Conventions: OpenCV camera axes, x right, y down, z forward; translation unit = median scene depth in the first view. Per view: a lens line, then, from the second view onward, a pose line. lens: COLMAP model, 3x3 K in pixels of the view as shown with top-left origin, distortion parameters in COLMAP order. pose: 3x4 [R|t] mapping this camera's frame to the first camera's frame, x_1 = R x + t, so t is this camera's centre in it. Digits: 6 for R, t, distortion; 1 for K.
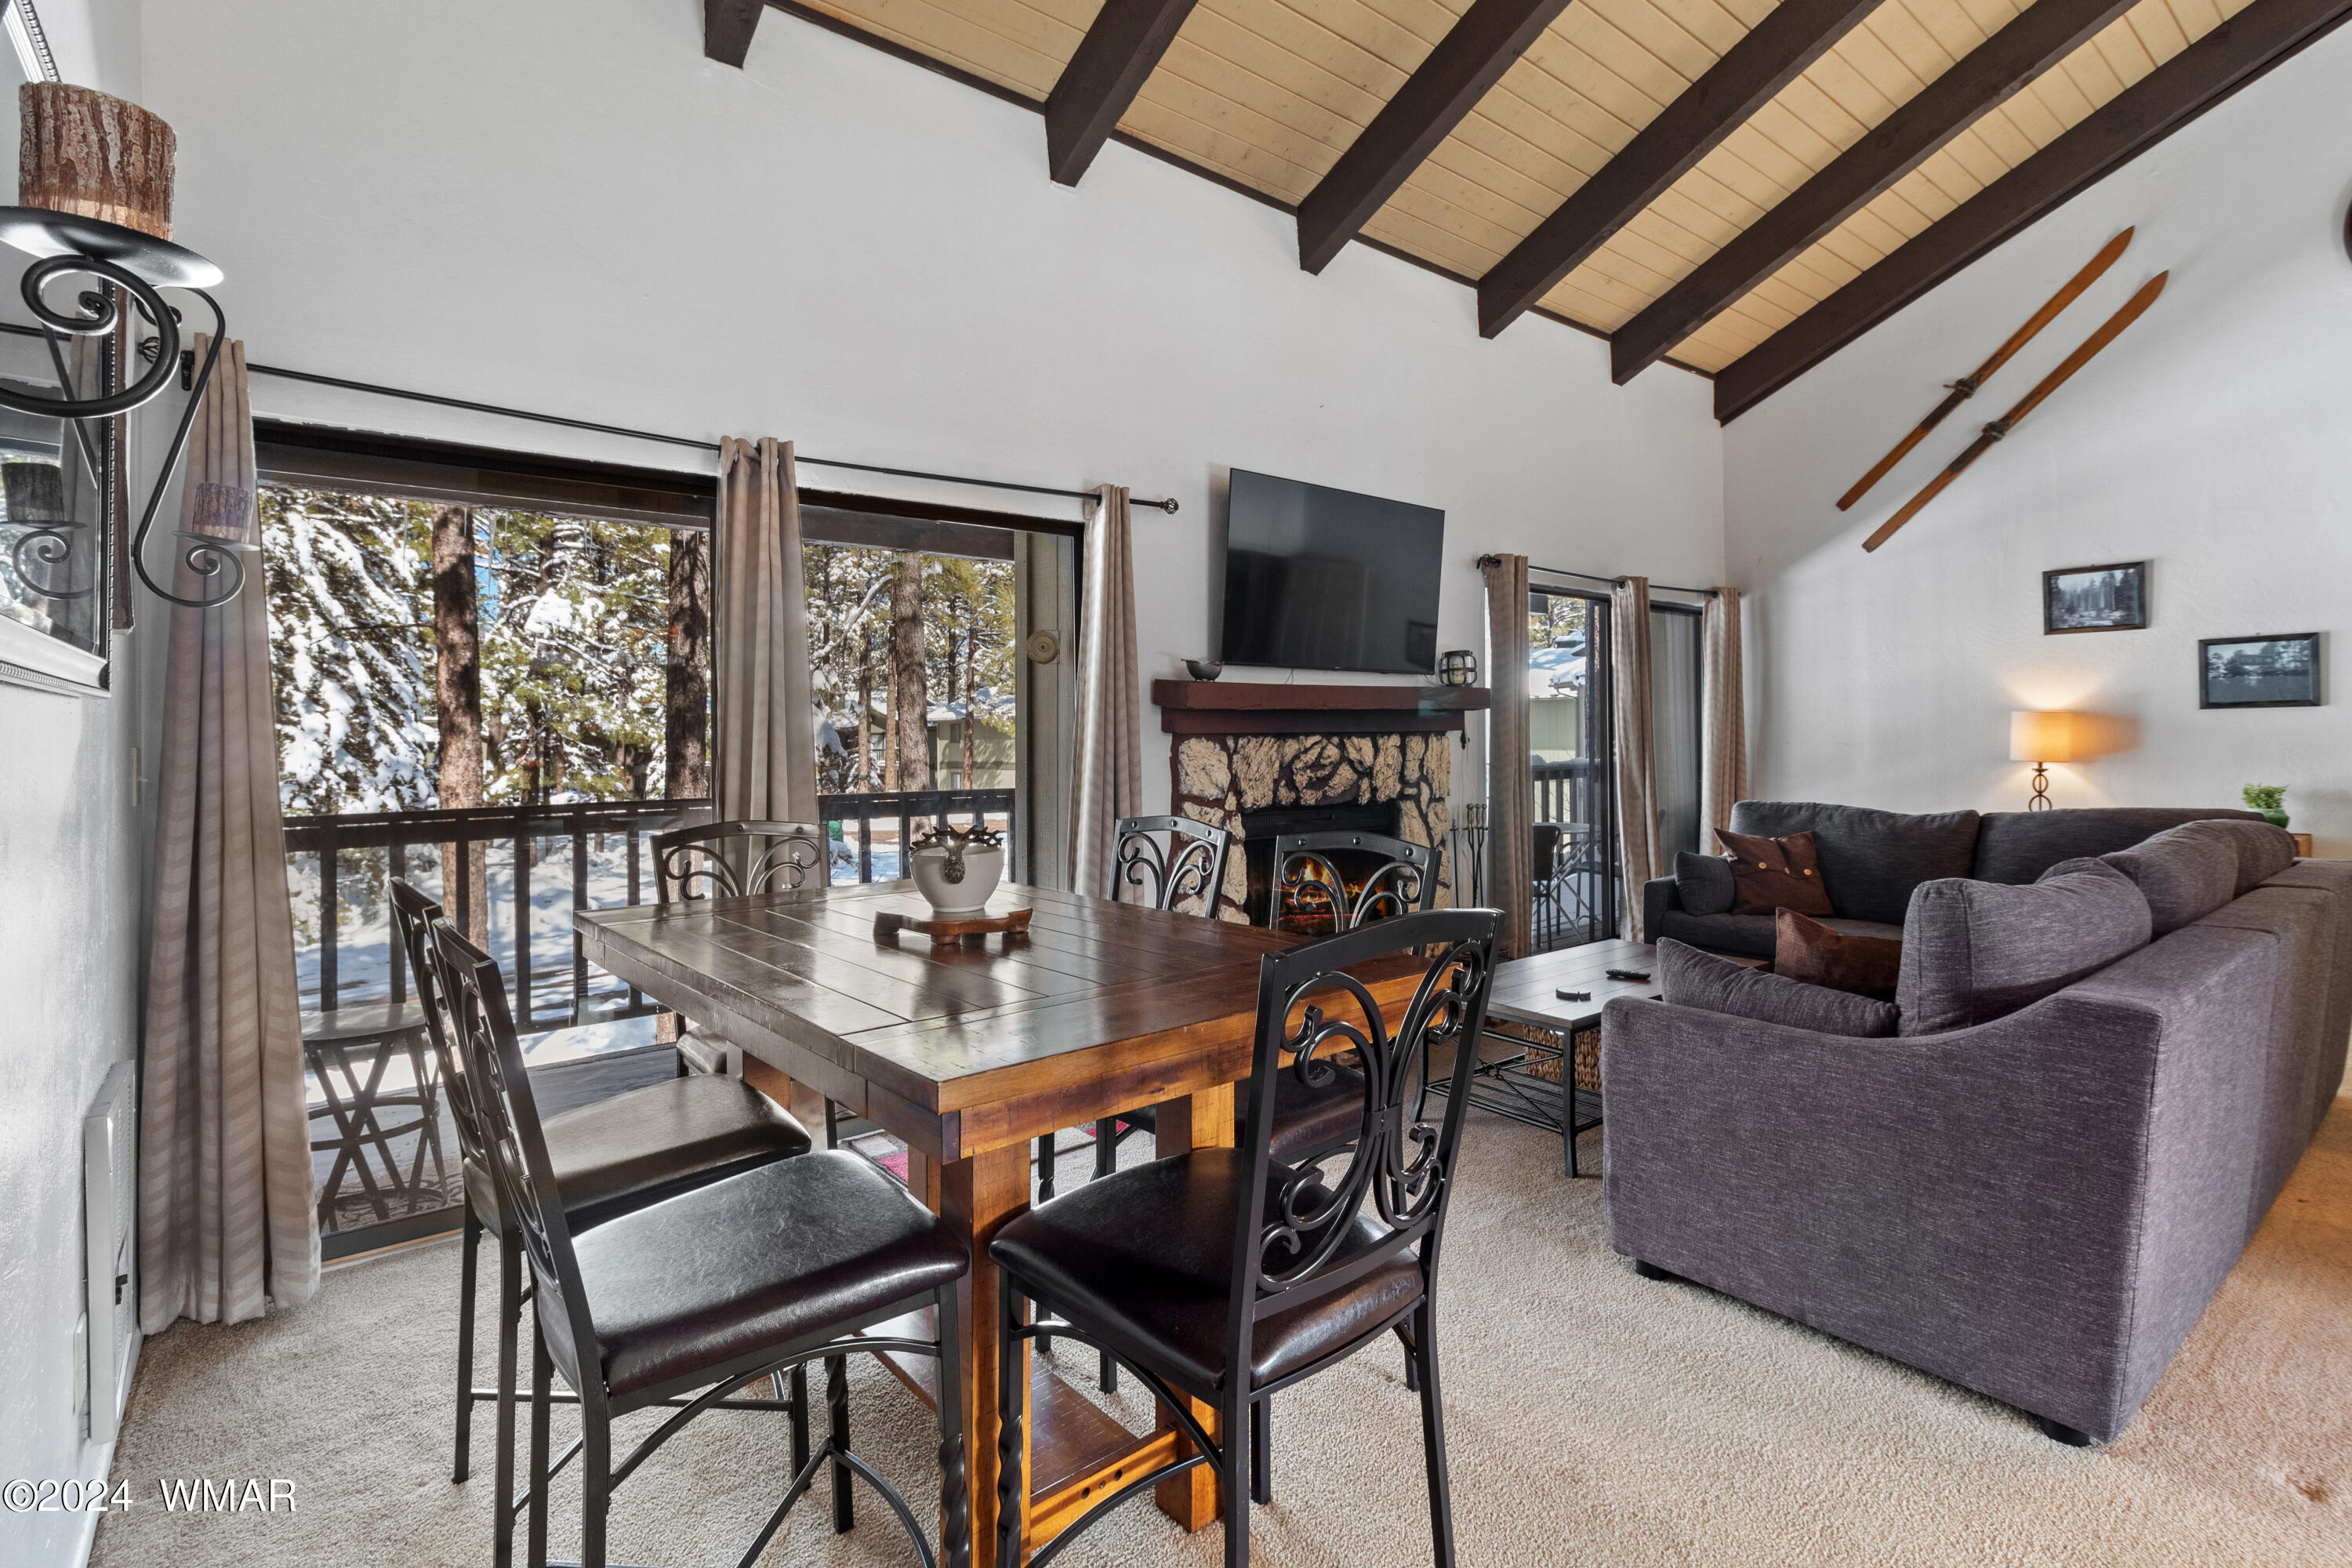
lens RADIAL K [[1114.9, 0, 1225.0], [0, 1114.9, 733.1], [0, 0, 1]] dist [0.012070, 0.000542]
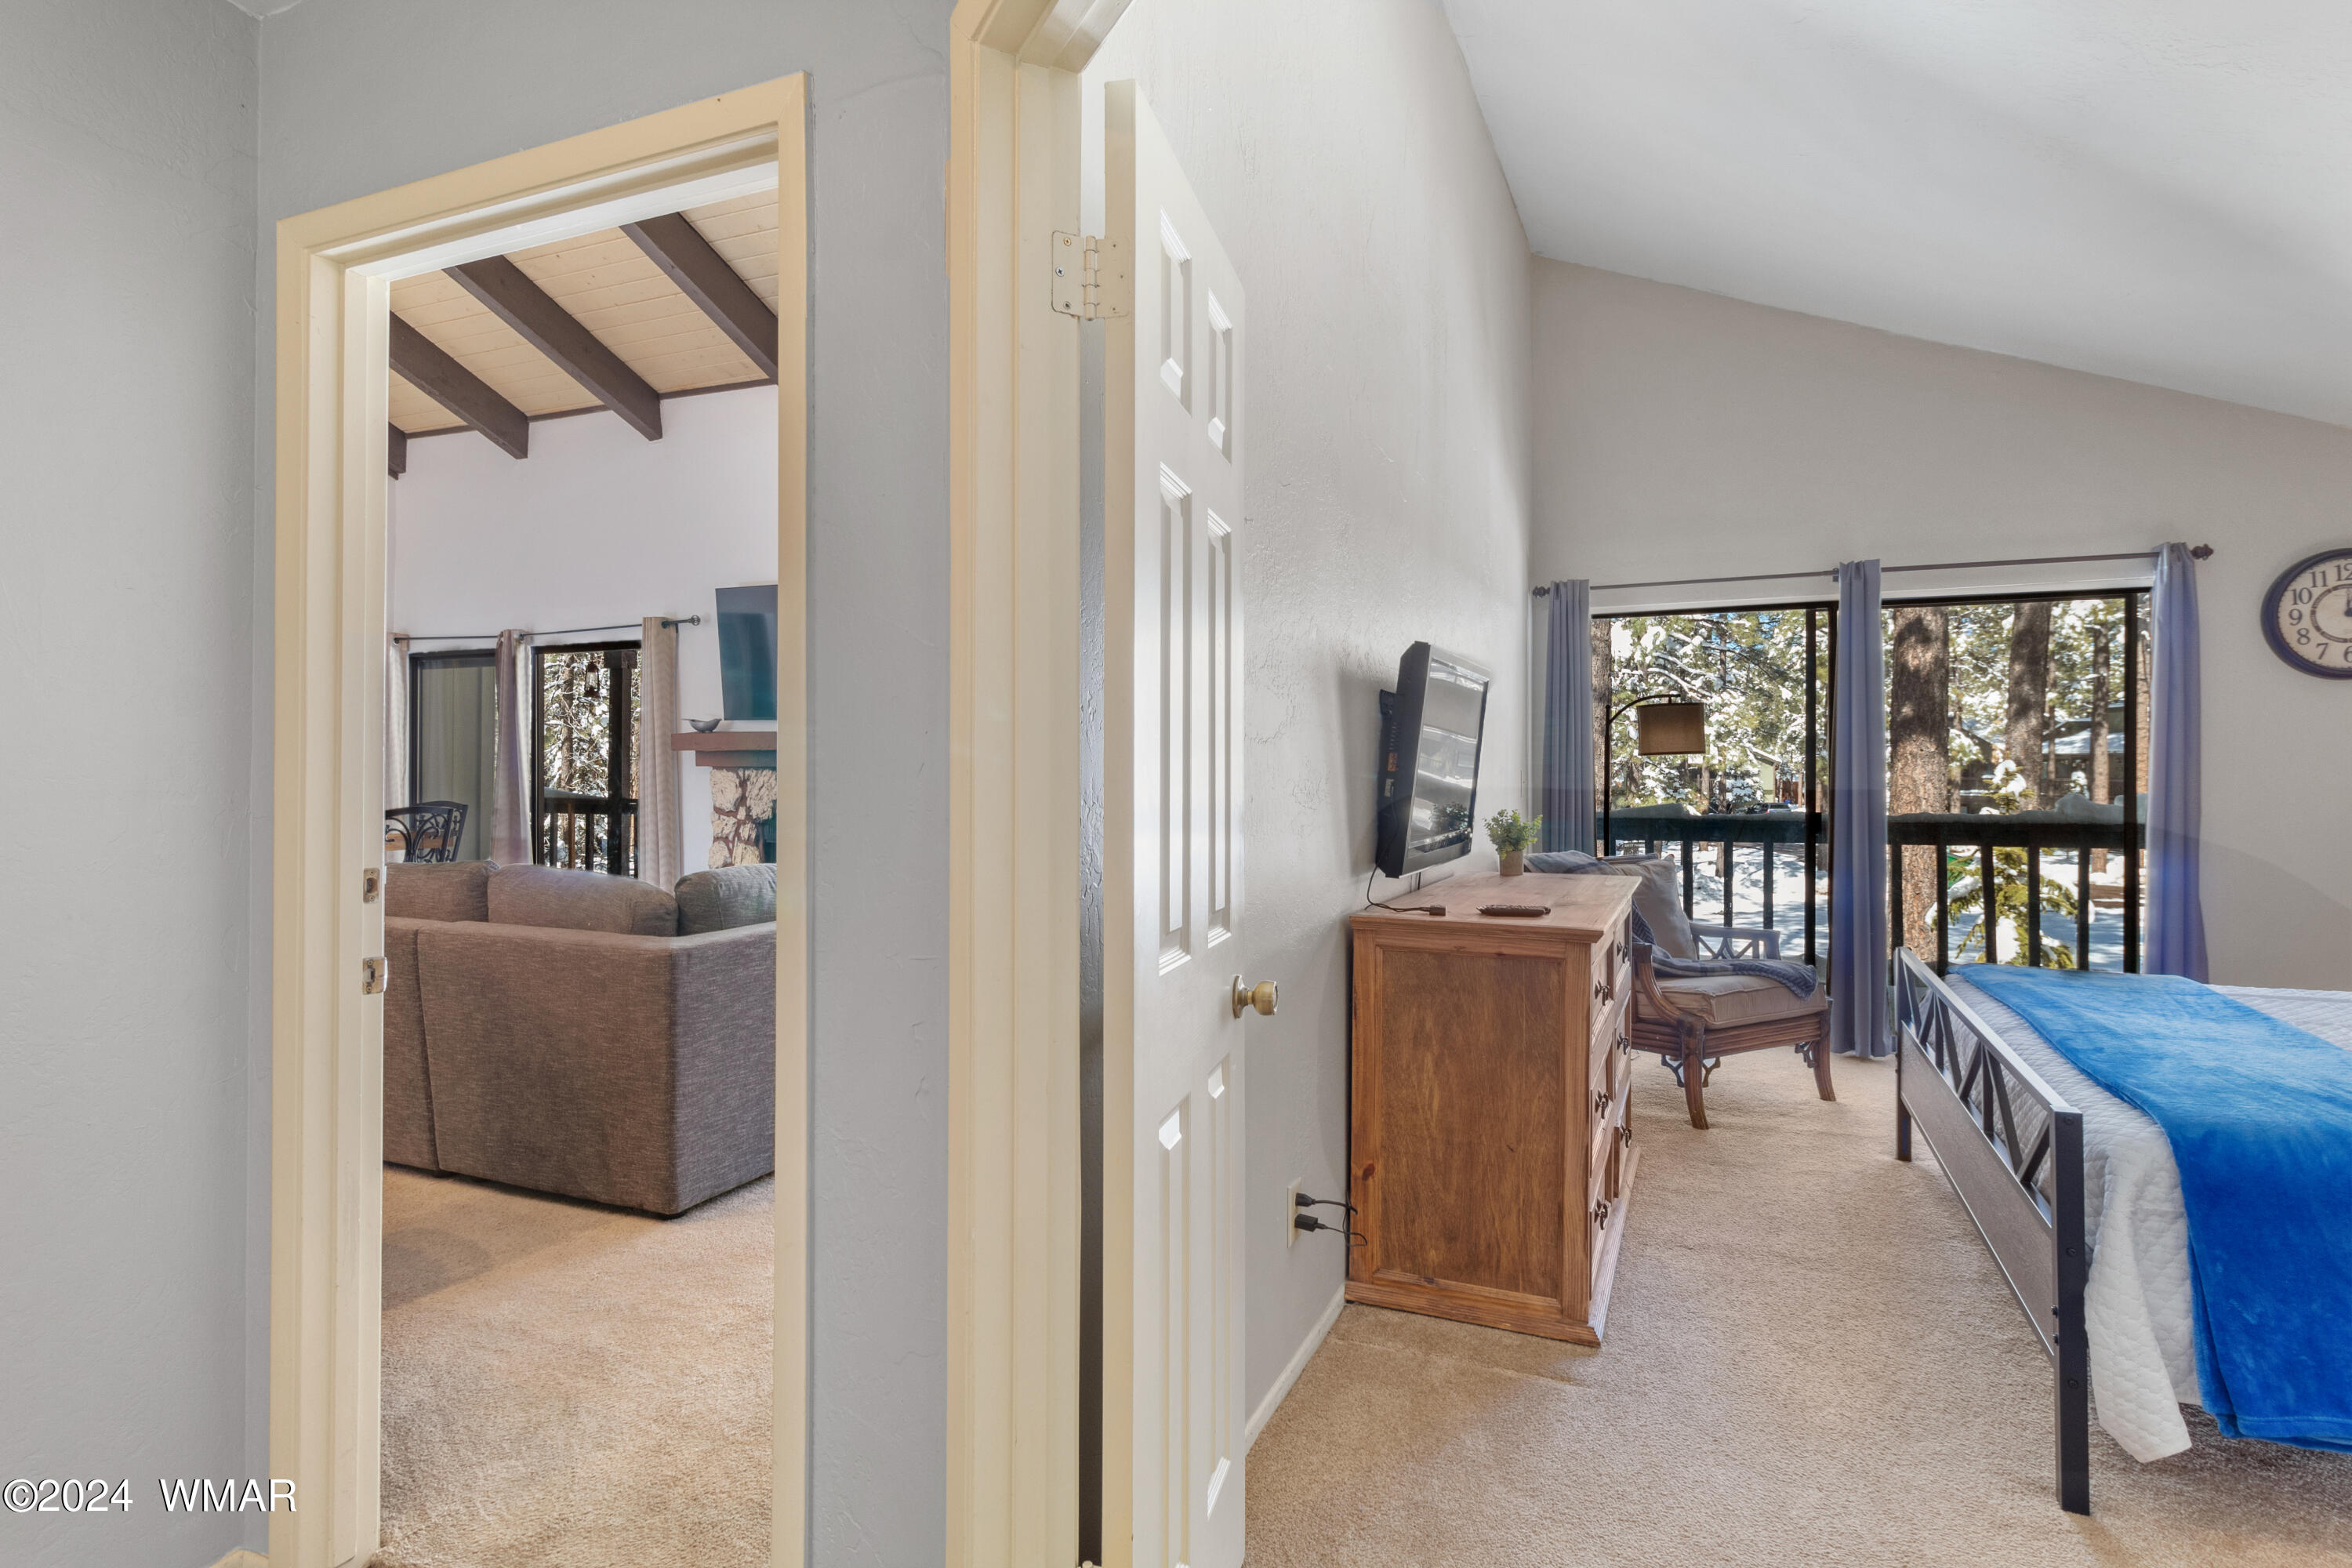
lens RADIAL K [[1209.6, 0, 1209.6], [0, 1209.6, 757.3], [0, 0, 1]] dist [0.004544, -0.000566]
pose [[0.456831, 0.007113, -0.889525, 1.438054], [-0.005331, 0.999972, 0.005258, -0.019847], [0.889538, 0.002340, 0.456856, 0.696579]]
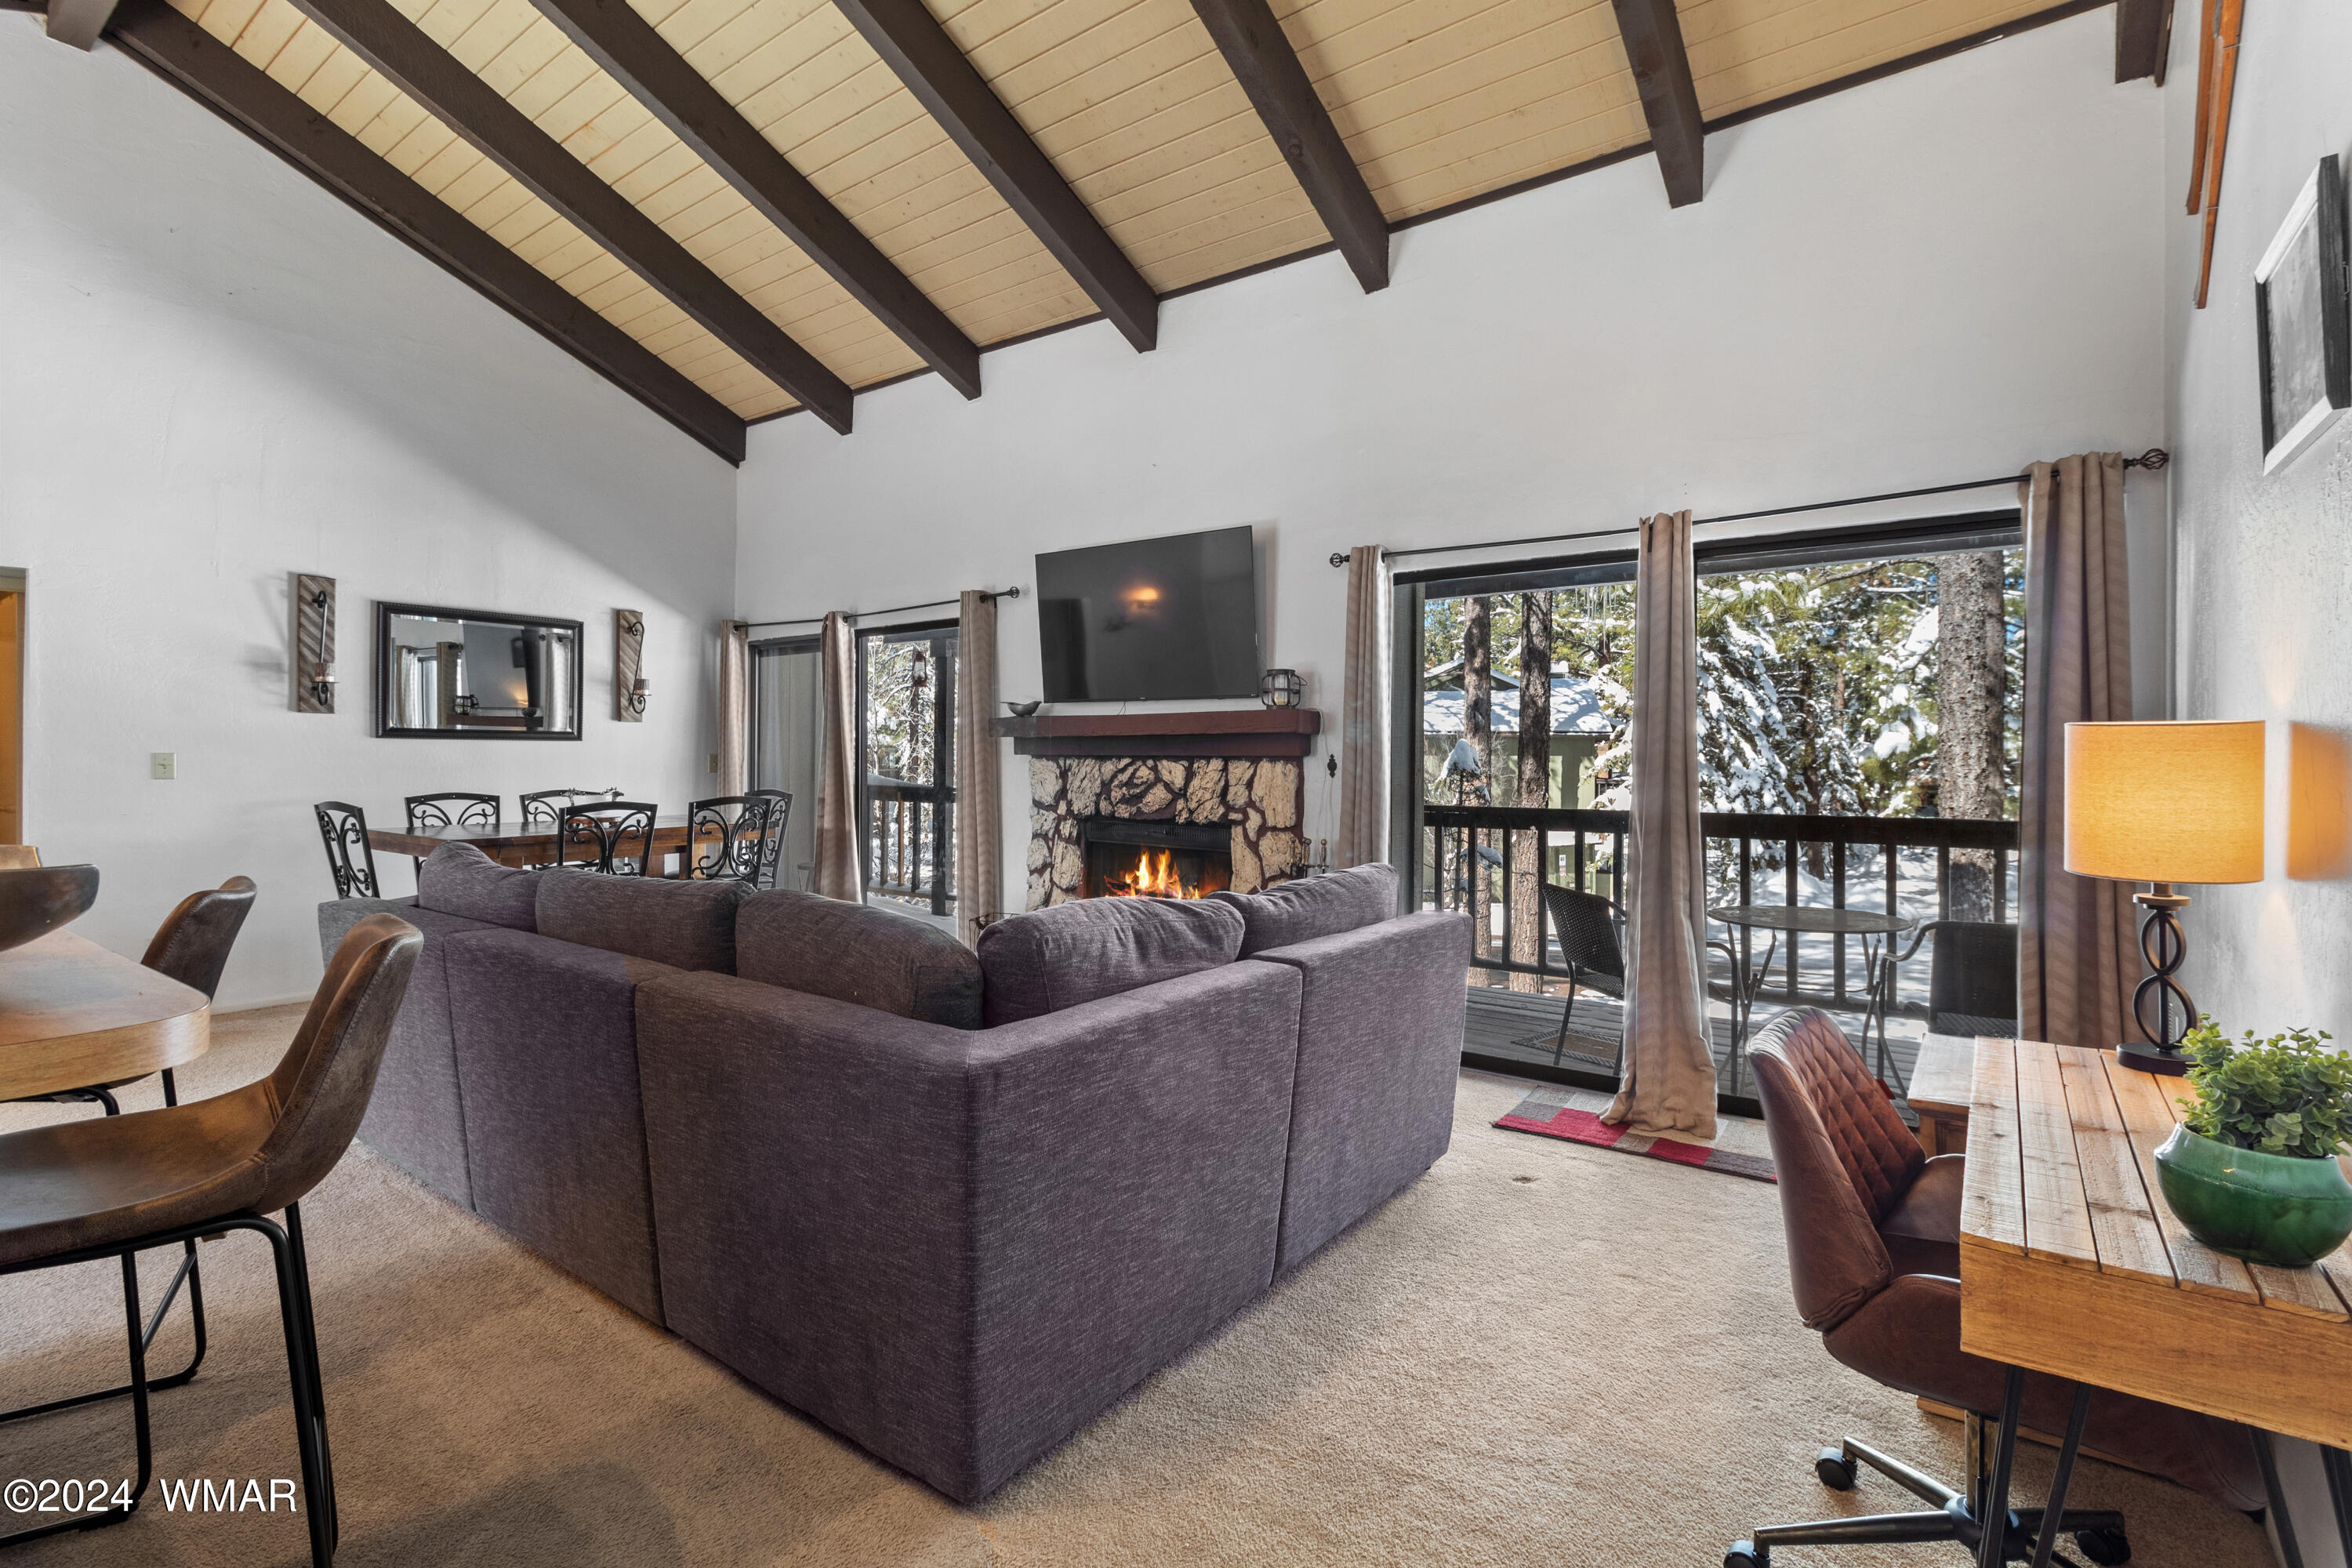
lens RADIAL K [[1091.1, 0, 1209.1], [0, 1091.1, 758.0], [0, 0, 1]] dist [0.000471, 0.000440]
pose [[0.245002, 0.015162, -0.969404, 1.082291], [-0.008021, 0.999875, 0.013611, -0.012686], [0.969489, 0.004441, 0.245093, 0.725129]]
